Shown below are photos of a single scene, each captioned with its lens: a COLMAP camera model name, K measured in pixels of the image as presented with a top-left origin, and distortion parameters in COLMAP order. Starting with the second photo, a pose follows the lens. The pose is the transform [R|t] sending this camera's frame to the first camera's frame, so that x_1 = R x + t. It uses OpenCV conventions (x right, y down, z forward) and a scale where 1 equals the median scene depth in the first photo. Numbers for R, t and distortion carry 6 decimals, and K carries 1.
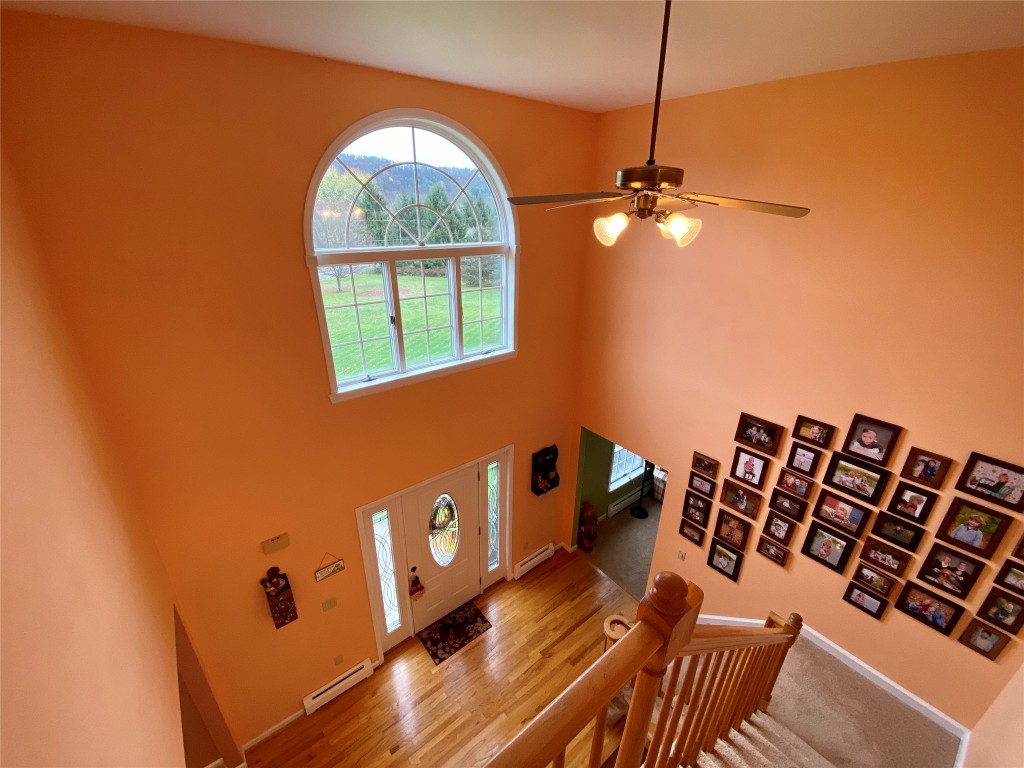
lens RADIAL K [[415.0, 0, 510.5], [0, 415.0, 381.1], [0, 0, 1]] dist [0.017070, -0.019917]
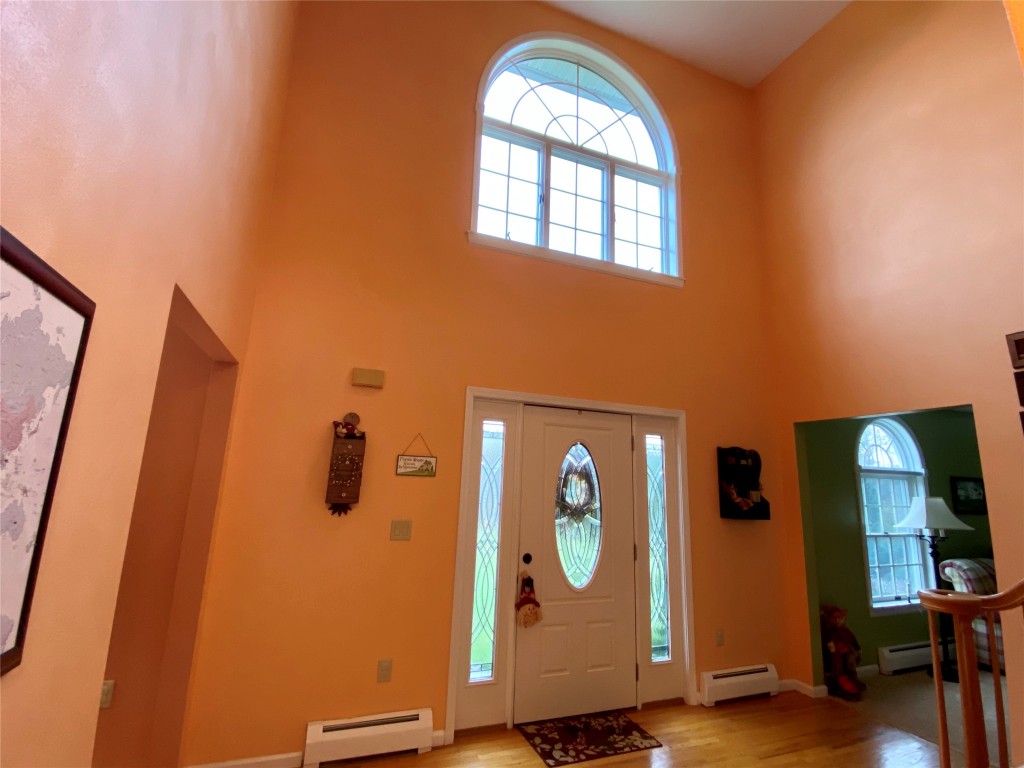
lens RADIAL K [[487.8, 0, 514.1], [0, 487.8, 384.4], [0, 0, 1]] dist [0.034009, -0.024002]
pose [[0.957160, -0.041604, -0.286555, -0.028381], [-0.130879, 0.820605, -0.556307, 0.617586], [0.258293, 0.569979, 0.780005, 0.258482]]
